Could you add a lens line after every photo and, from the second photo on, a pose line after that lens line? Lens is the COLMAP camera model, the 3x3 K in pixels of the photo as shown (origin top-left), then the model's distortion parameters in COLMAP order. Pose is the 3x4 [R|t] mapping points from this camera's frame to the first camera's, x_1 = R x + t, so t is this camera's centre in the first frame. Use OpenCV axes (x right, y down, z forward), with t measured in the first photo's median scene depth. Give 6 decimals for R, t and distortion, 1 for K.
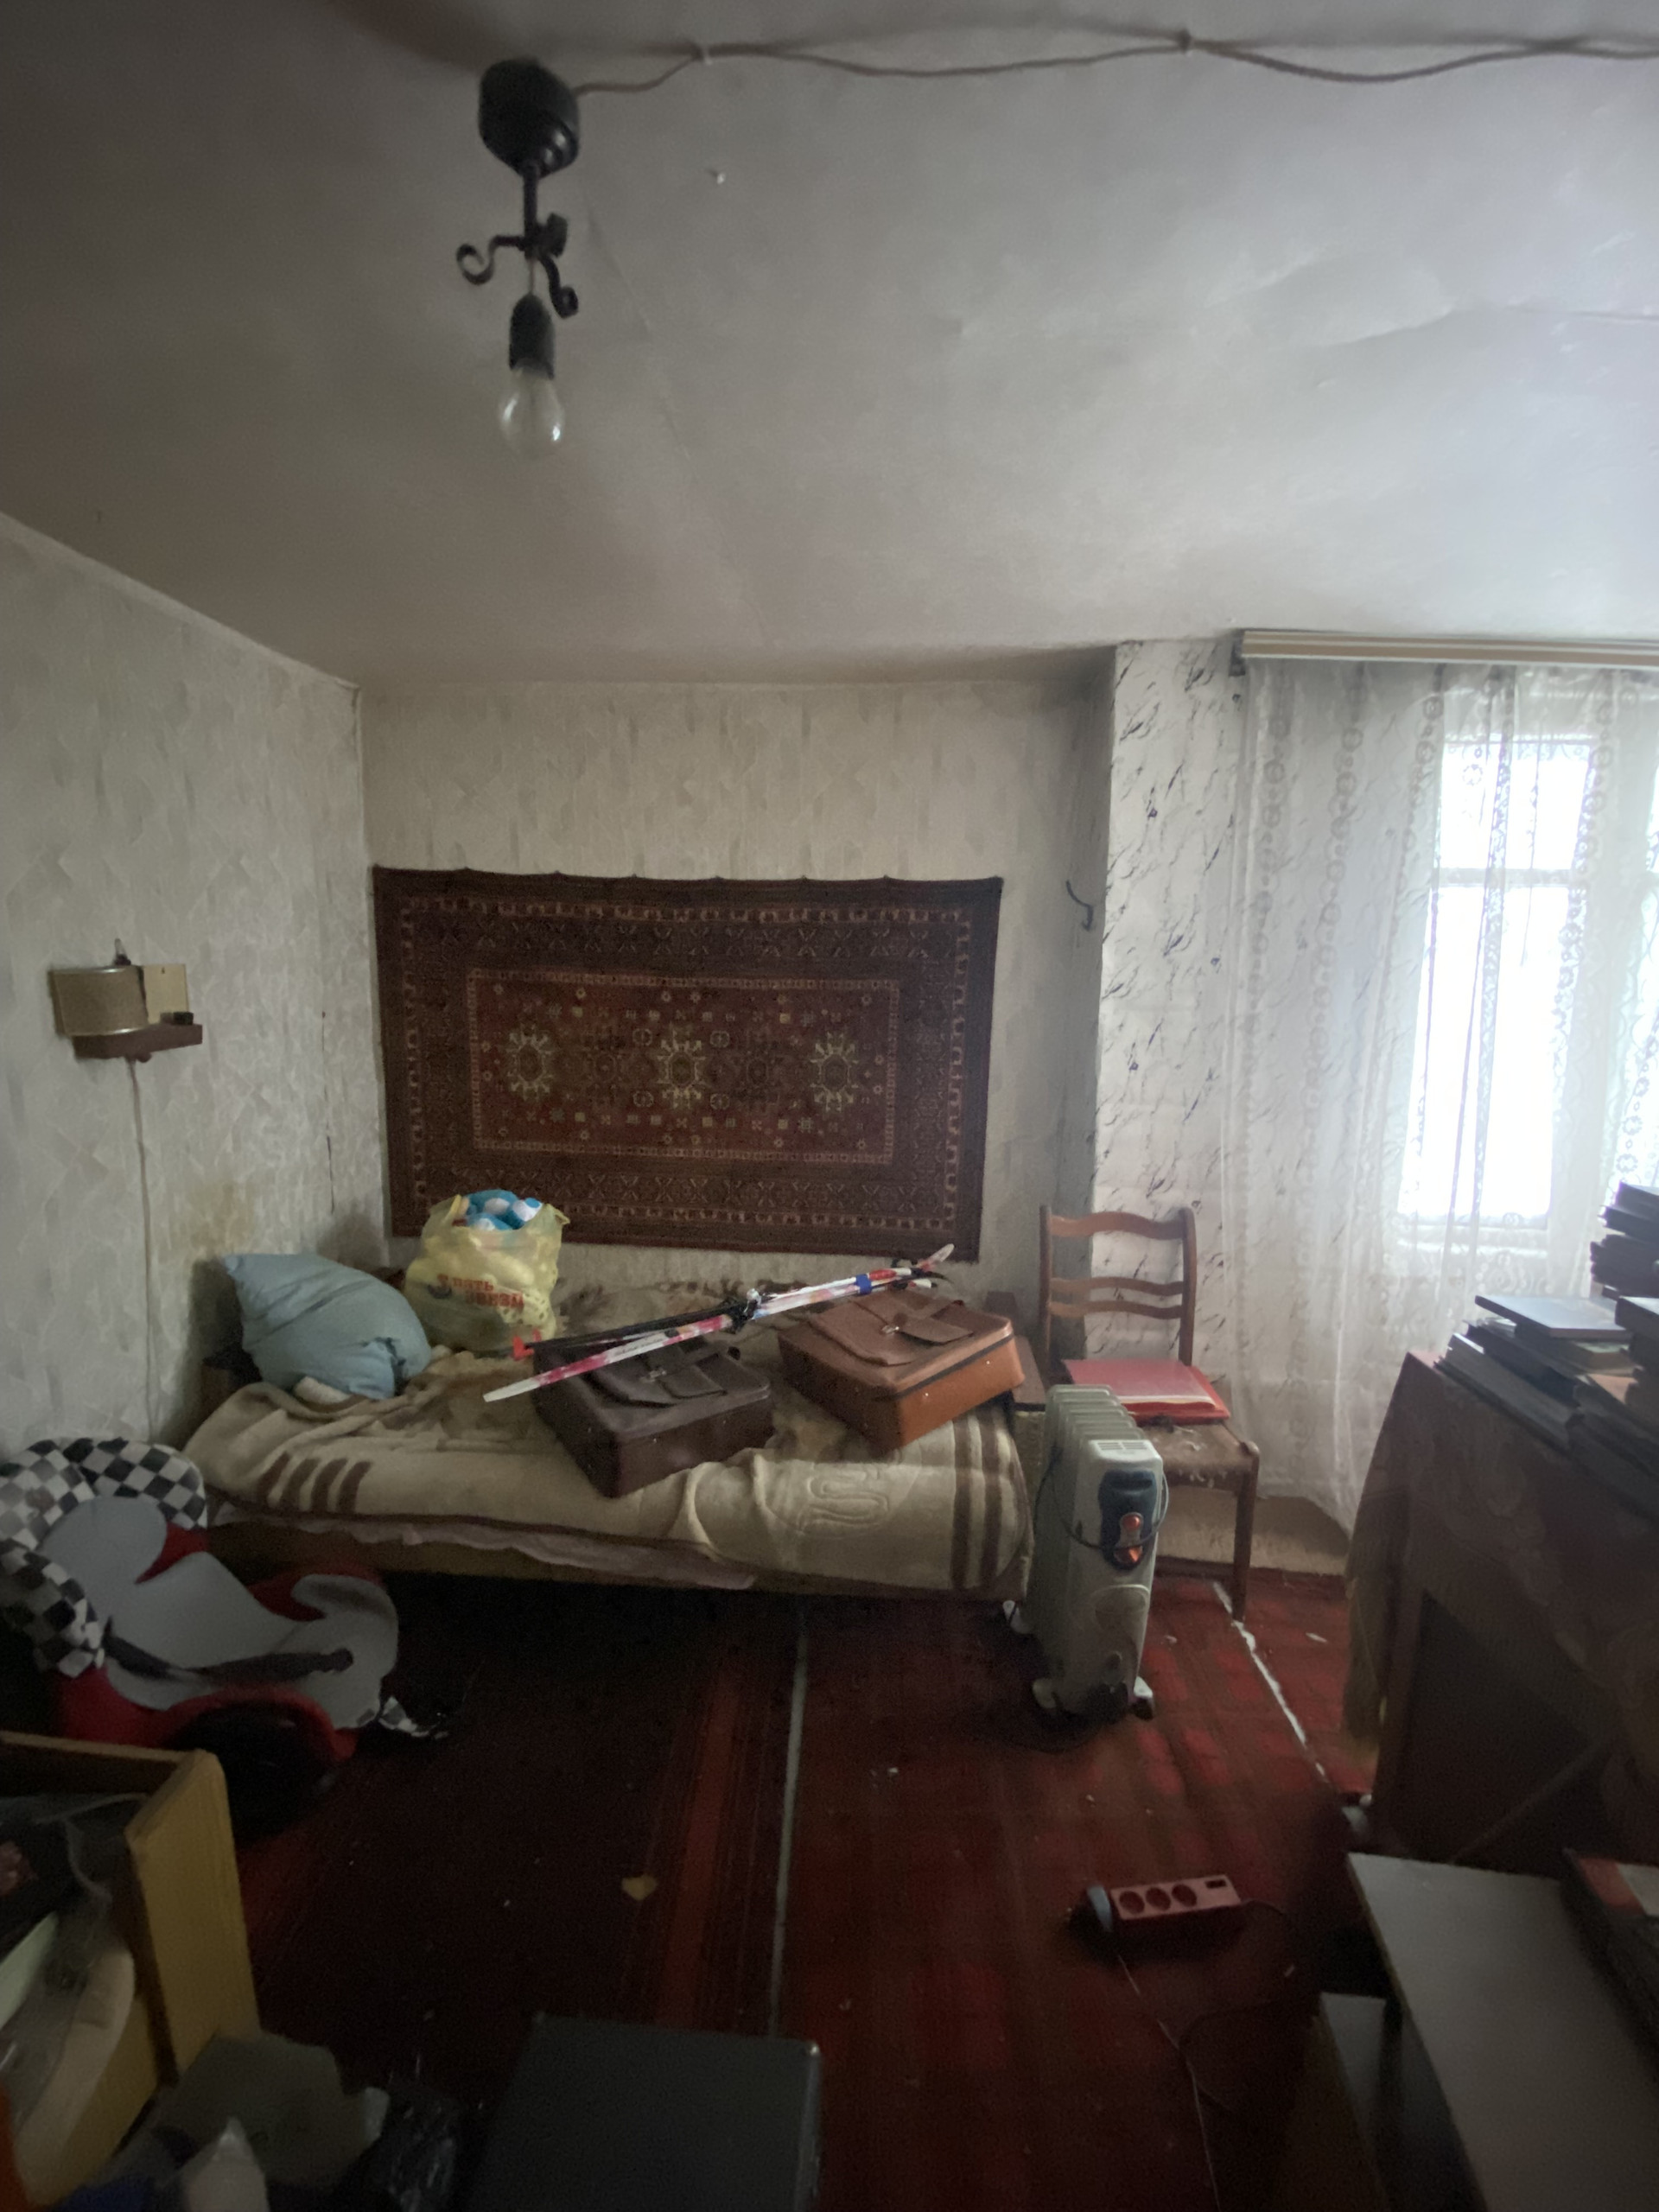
lens RADIAL K [[915.8, 0, 832.7], [0, 915.8, 1102.2], [0, 0, 1]] dist [-0.003312, -0.000561]
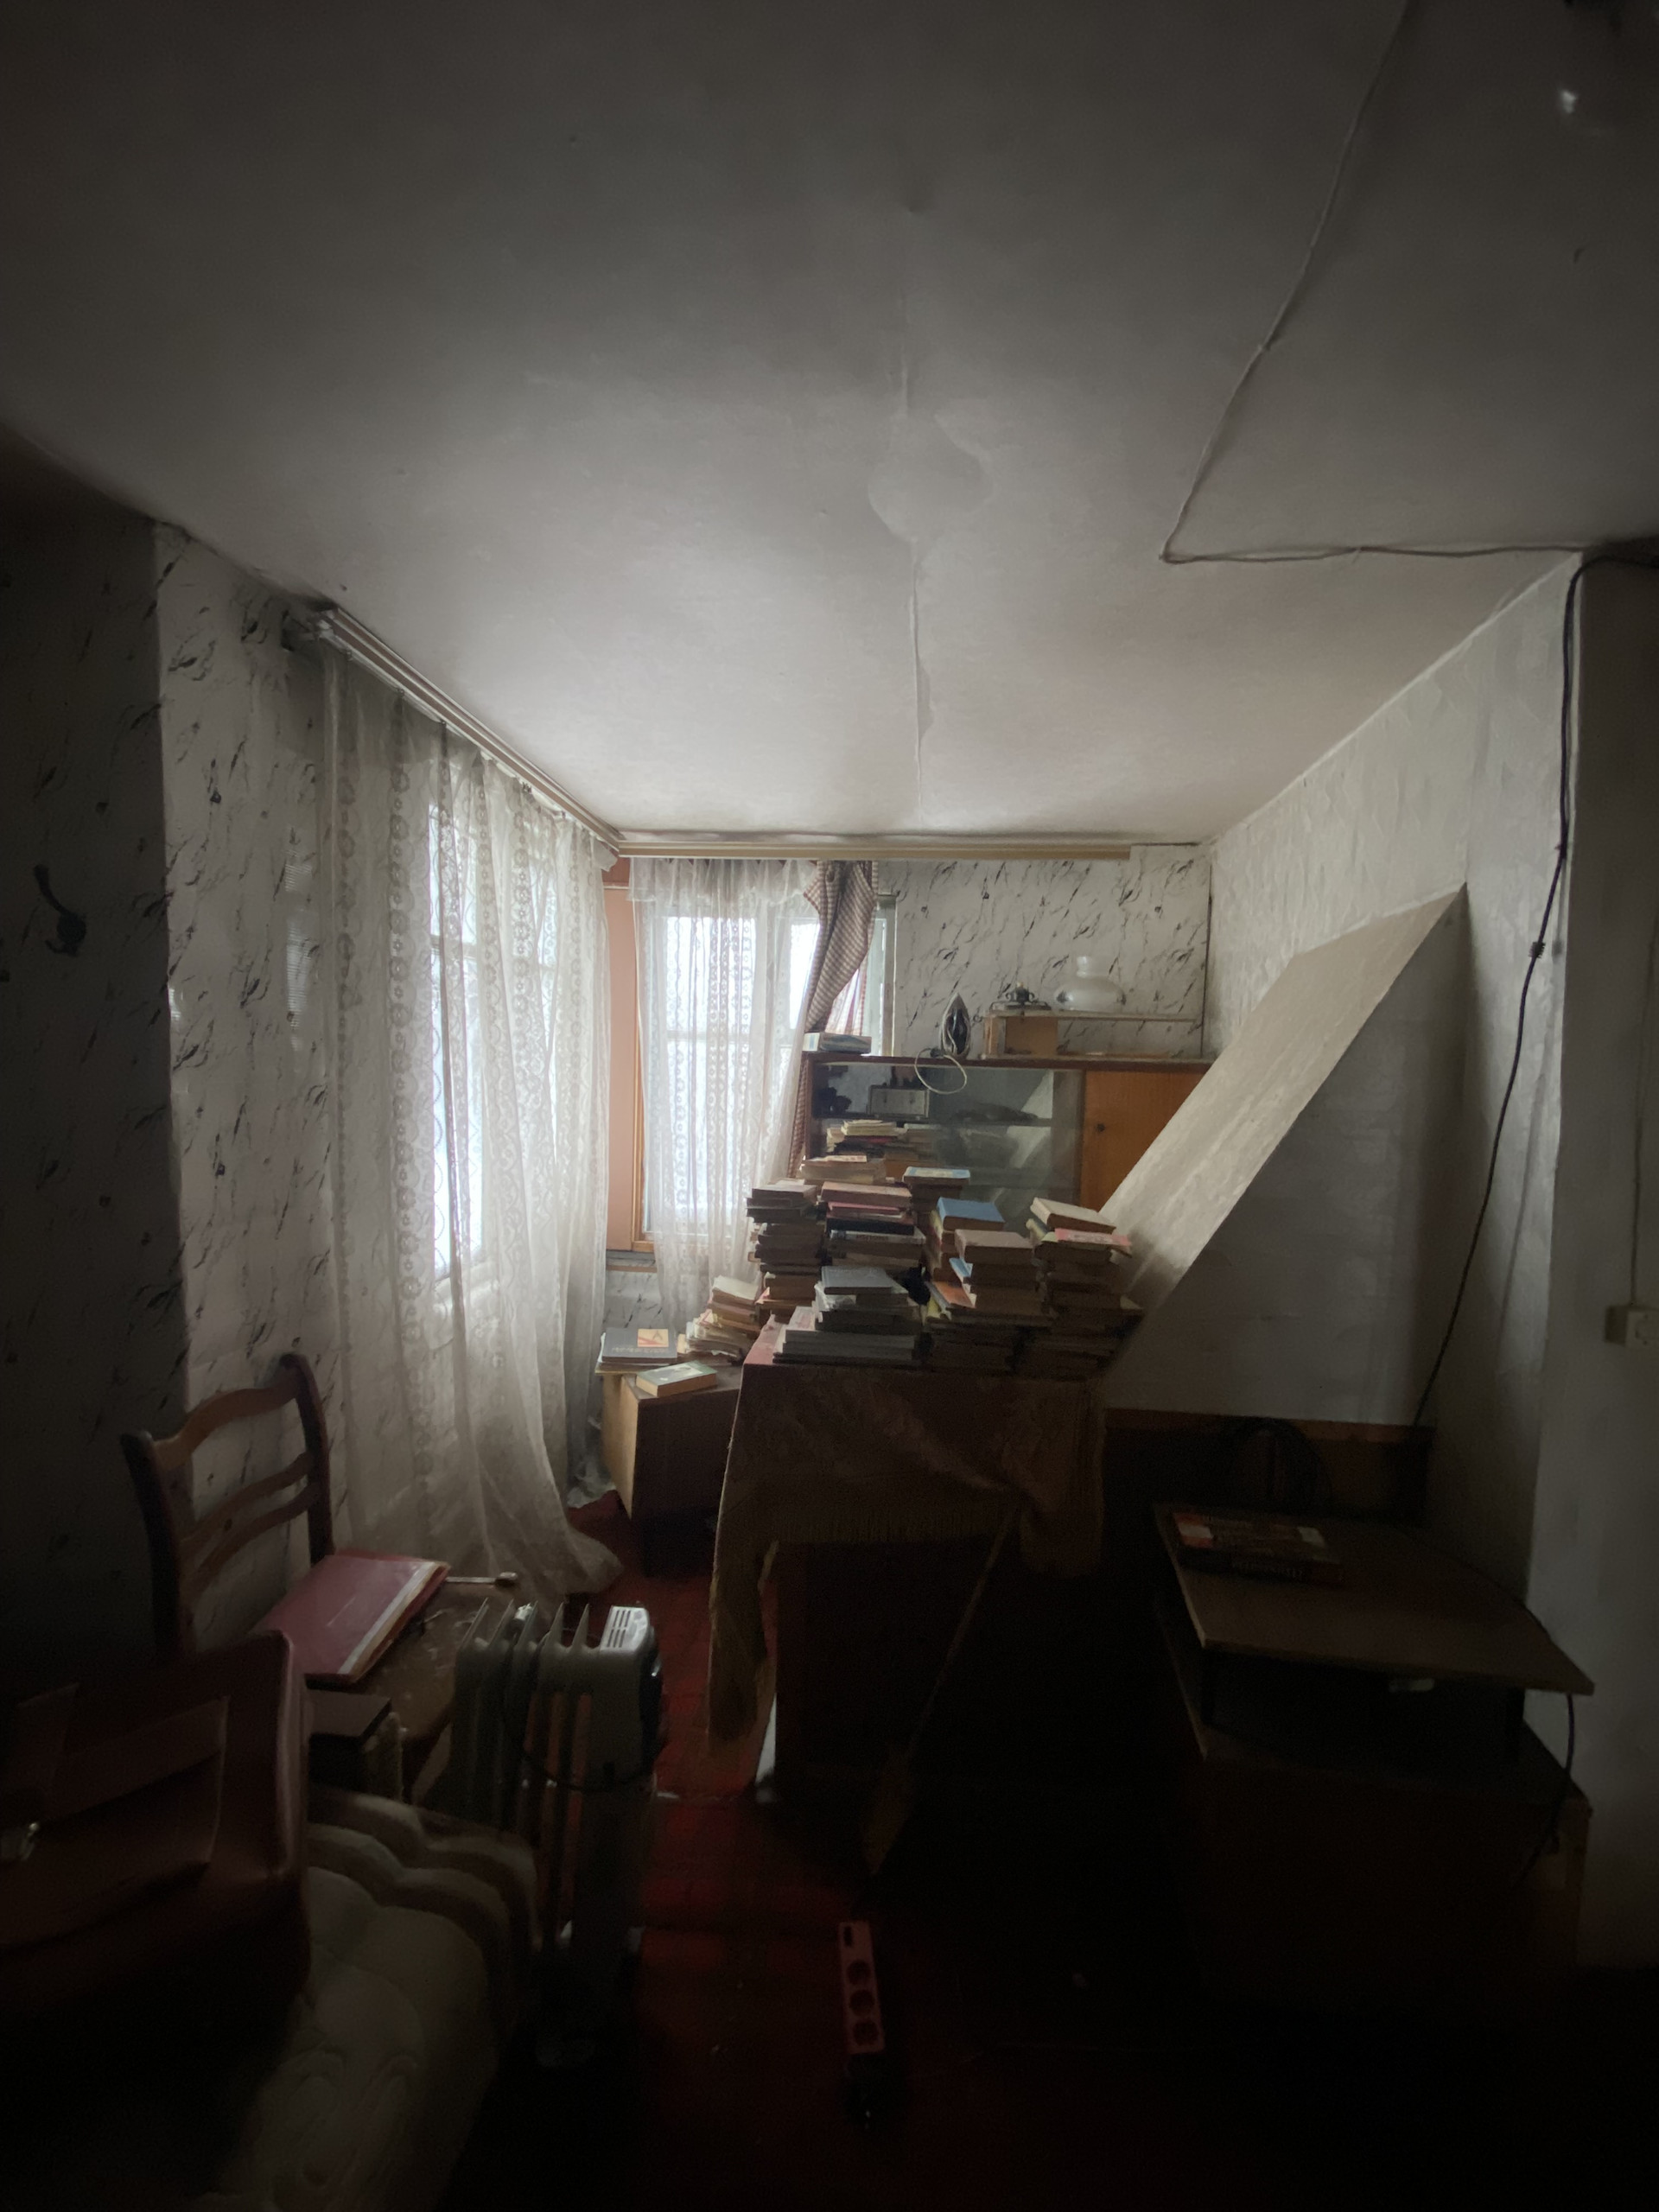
lens RADIAL K [[915.8, 0, 831.2], [0, 915.8, 1100.6], [0, 0, 1]] dist [-0.003312, -0.000561]
pose [[0.012300, -0.058152, 0.998232, -0.331734], [0.128546, 0.990116, 0.056095, -0.070339], [-0.991627, 0.127629, 0.019653, 0.552397]]
